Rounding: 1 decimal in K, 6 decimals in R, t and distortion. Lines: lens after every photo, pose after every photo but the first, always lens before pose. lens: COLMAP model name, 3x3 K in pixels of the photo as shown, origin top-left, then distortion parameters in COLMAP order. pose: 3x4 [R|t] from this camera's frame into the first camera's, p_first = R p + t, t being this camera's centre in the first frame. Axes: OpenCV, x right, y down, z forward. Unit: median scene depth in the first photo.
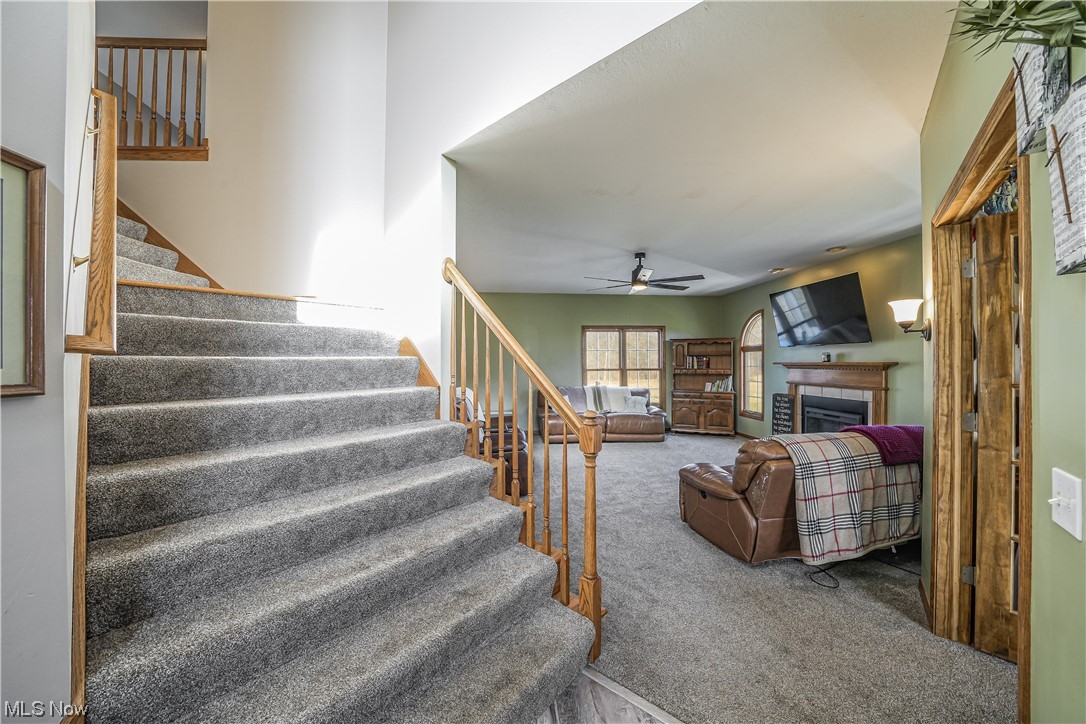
lens RADIAL K [[374.5, 0, 539.5], [0, 374.5, 364.3], [0, 0, 1]] dist [-0.023042, -0.000024]
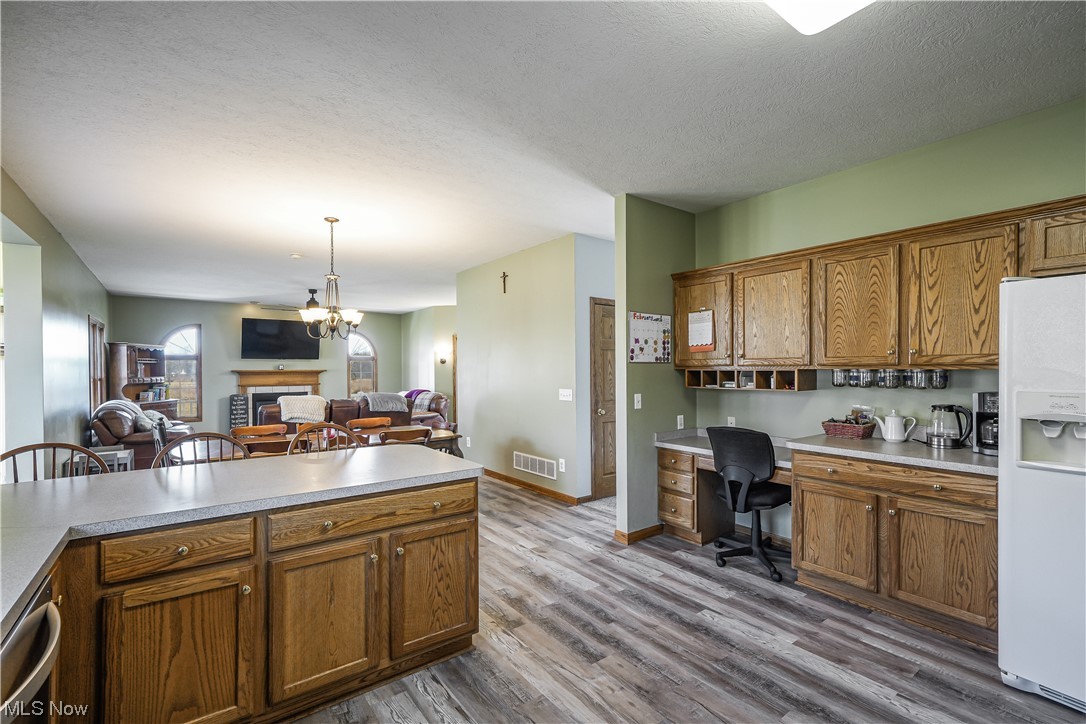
lens RADIAL K [[480.1, 0, 544.9], [0, 480.1, 371.0], [0, 0, 1]] dist [0.002173, 0.000336]
pose [[-0.541861, 0.006071, 0.840446, -1.162975], [0.011087, 0.999939, -0.000075, 0.007955], [-0.840395, 0.009277, -0.541895, 0.865374]]
